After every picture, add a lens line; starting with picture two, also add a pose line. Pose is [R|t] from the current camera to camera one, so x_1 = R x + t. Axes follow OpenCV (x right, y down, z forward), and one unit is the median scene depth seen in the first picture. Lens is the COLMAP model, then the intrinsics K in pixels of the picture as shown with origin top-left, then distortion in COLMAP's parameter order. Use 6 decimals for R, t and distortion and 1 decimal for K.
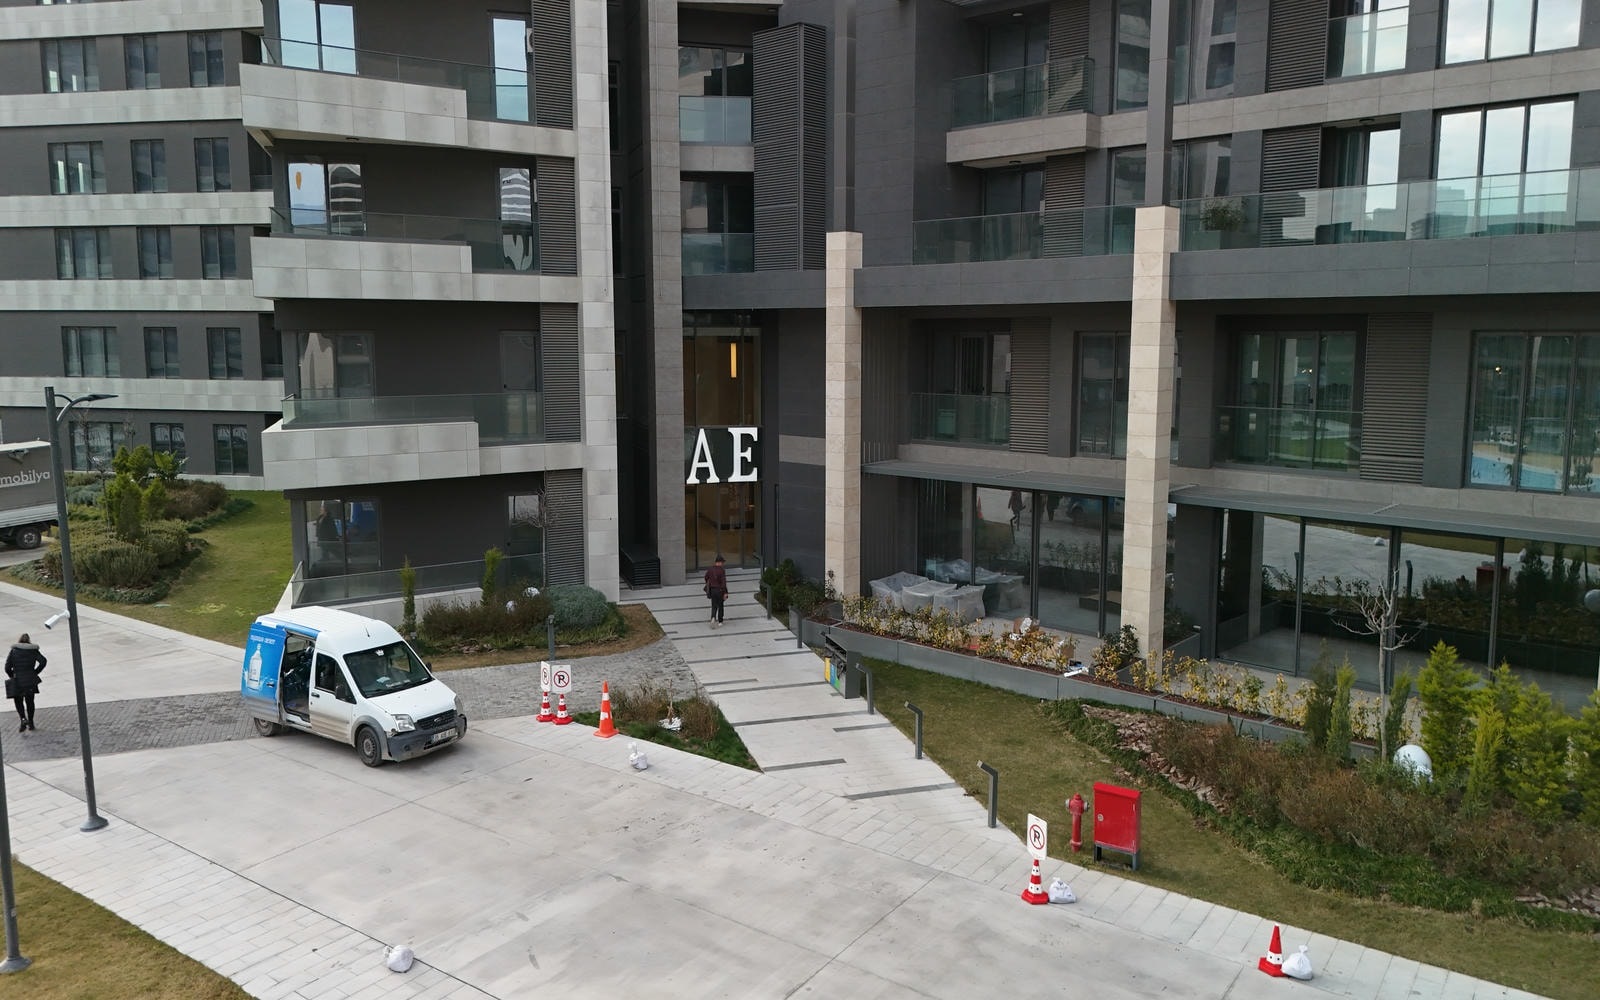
lens RADIAL K [[1168.2, 0, 800.8], [0, 1168.2, 466.2], [0, 0, 1]] dist [0.087727, -0.082622]
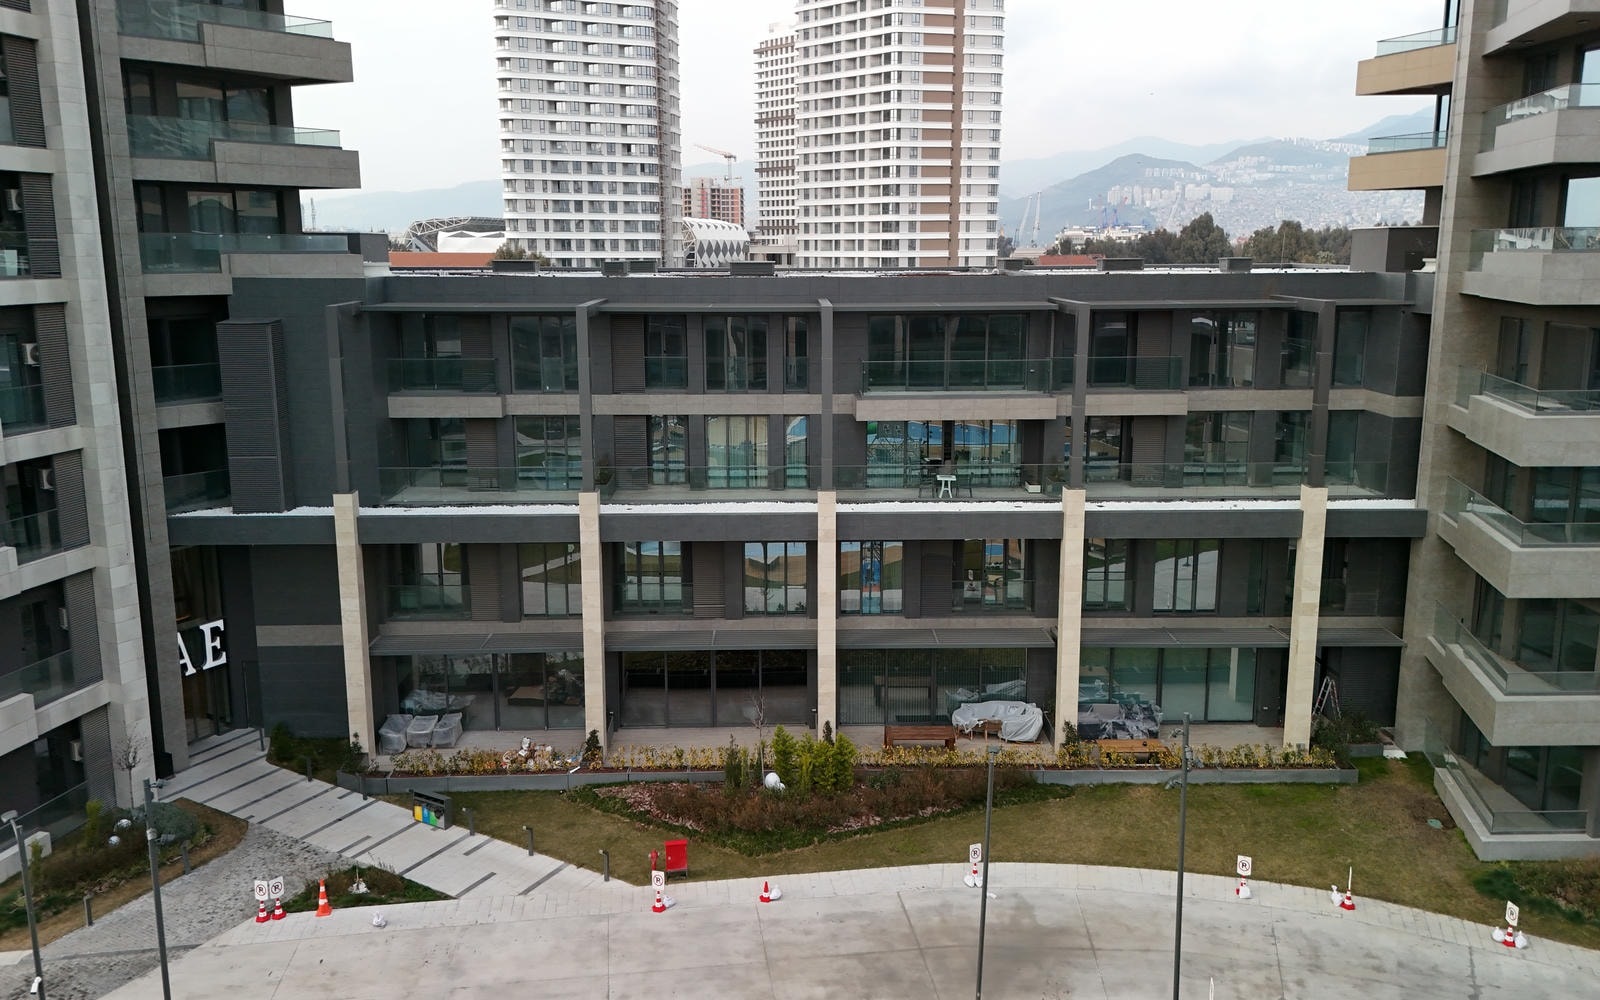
lens RADIAL K [[1177.8, 0, 801.3], [0, 1177.8, 454.5], [0, 0, 1]] dist [0.065786, -0.051872]
pose [[0.725925, -0.119926, 0.677238, -0.498056], [0.079651, 0.992714, 0.090413, -0.317054], [-0.683146, -0.011690, 0.730188, -0.366767]]
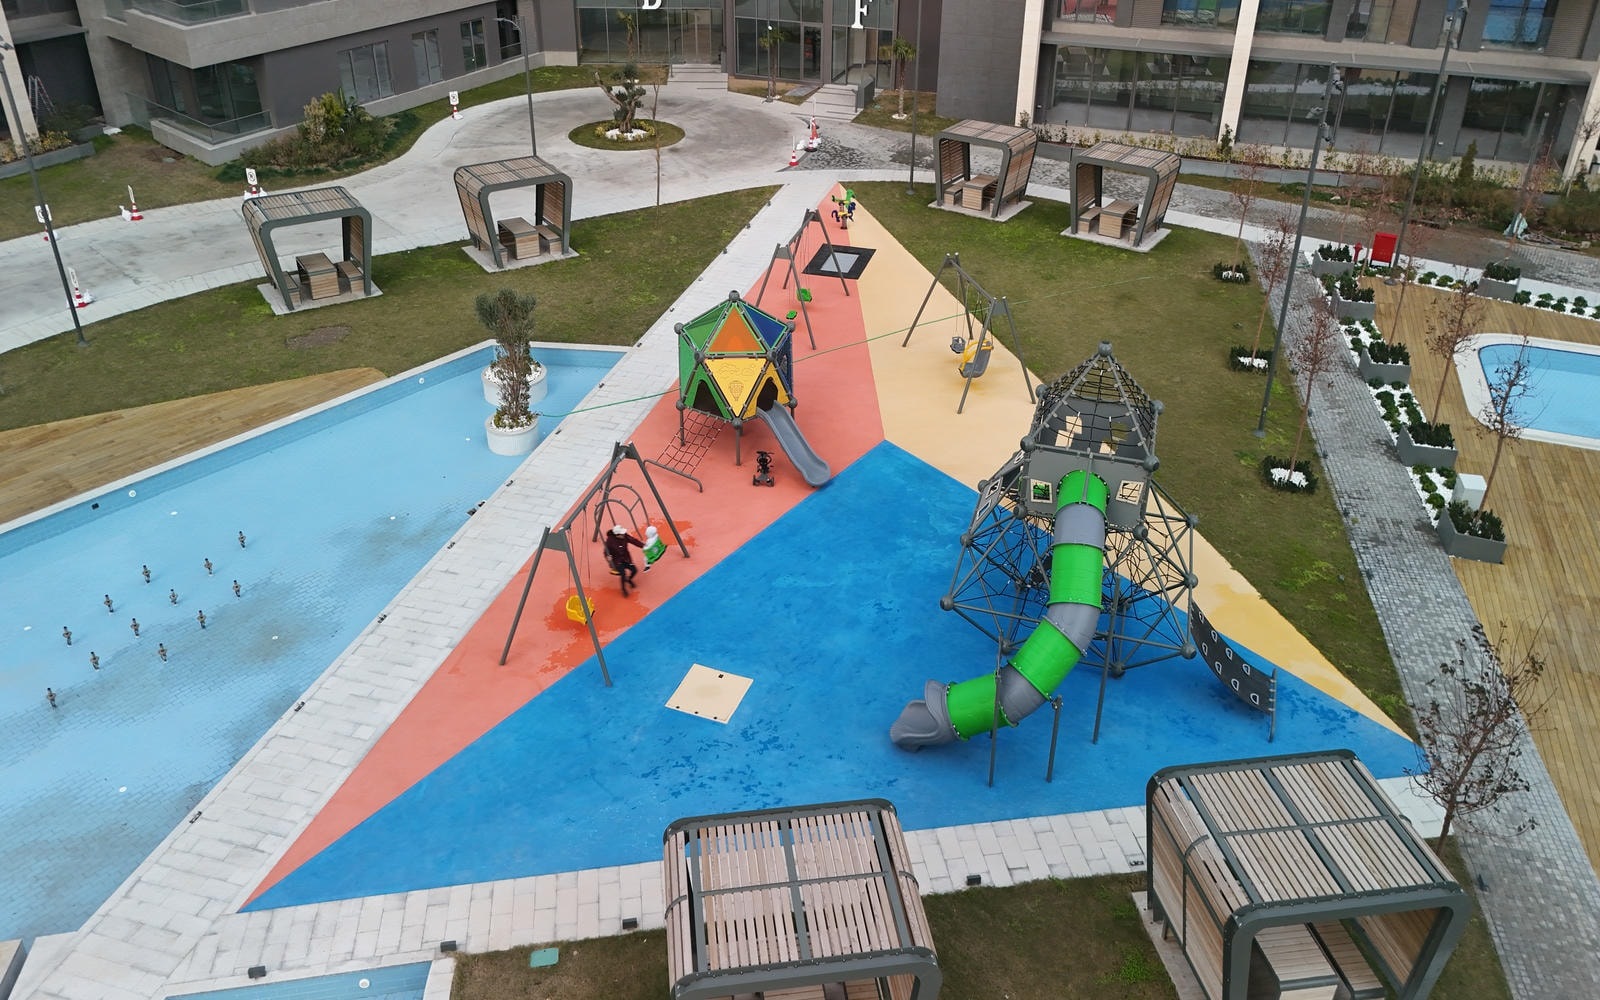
lens RADIAL K [[1170.8, 0, 804.2], [0, 1170.8, 443.9], [0, 0, 1]] dist [0.067358, -0.062864]
pose [[-0.266576, -0.485998, 0.832312, -0.886511], [0.096153, 0.845843, 0.524695, -0.181217], [-0.959006, 0.219900, -0.178752, -0.337180]]
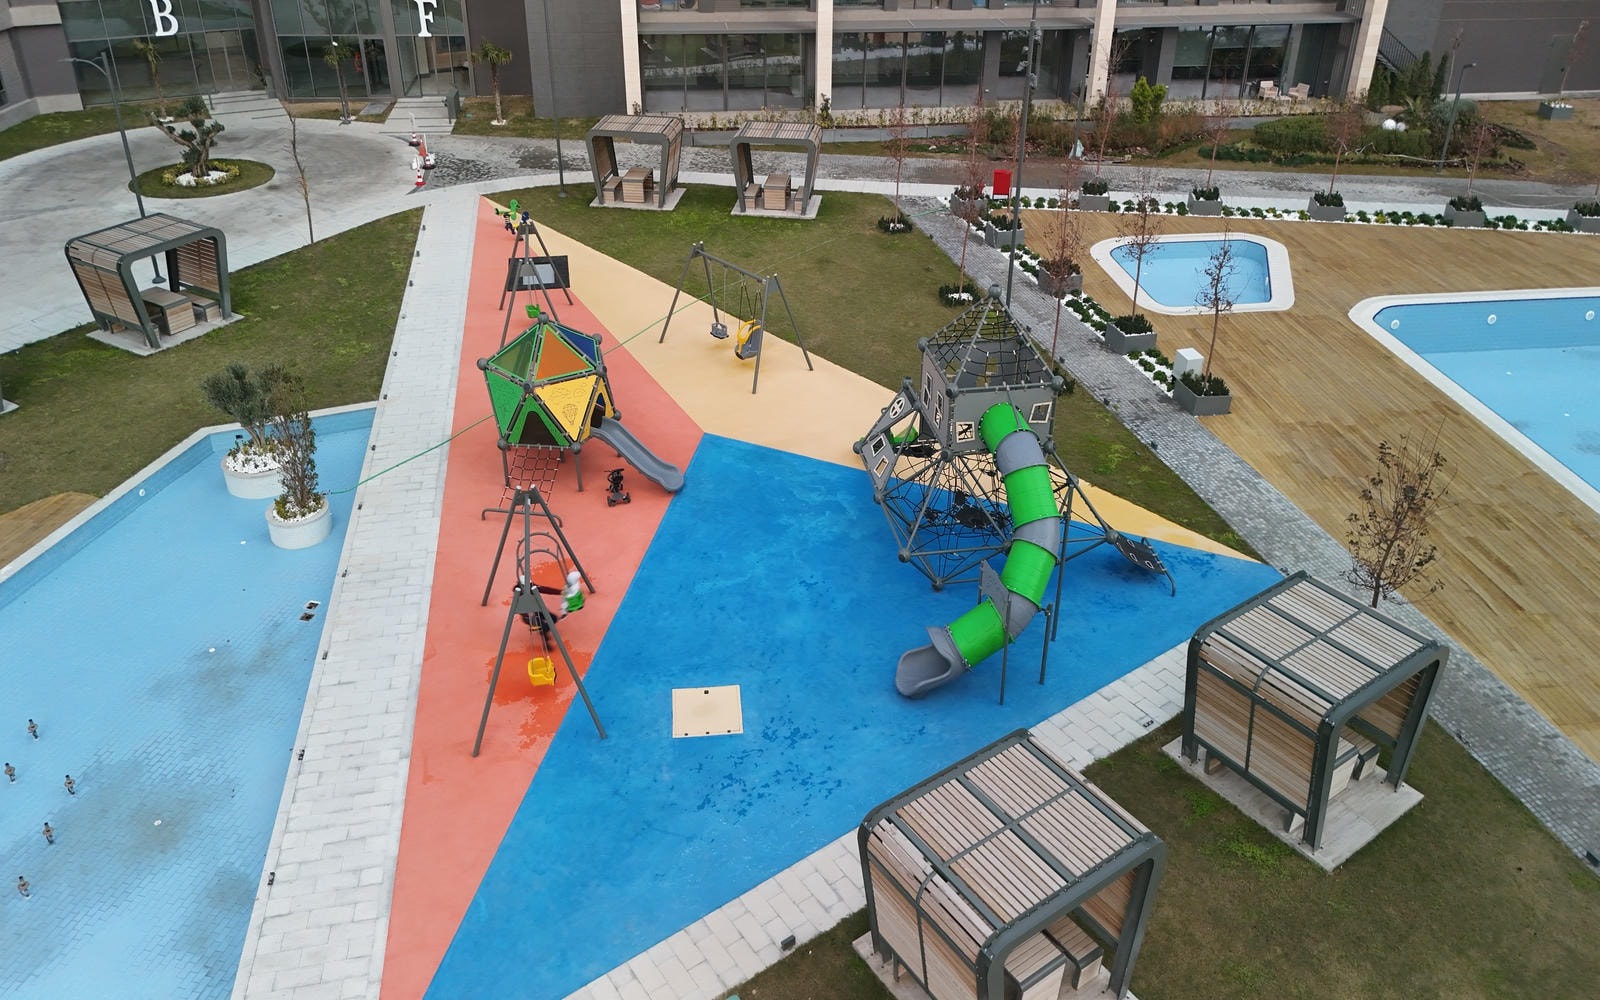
lens RADIAL K [[1164.9, 0, 803.7], [0, 1164.9, 444.6], [0, 0, 1]] dist [0.071919, -0.063751]
pose [[-0.671353, -0.377277, 0.637924, -0.776704], [0.073690, 0.822491, 0.563984, -0.202143], [-0.737466, 0.425641, -0.524380, -0.127189]]
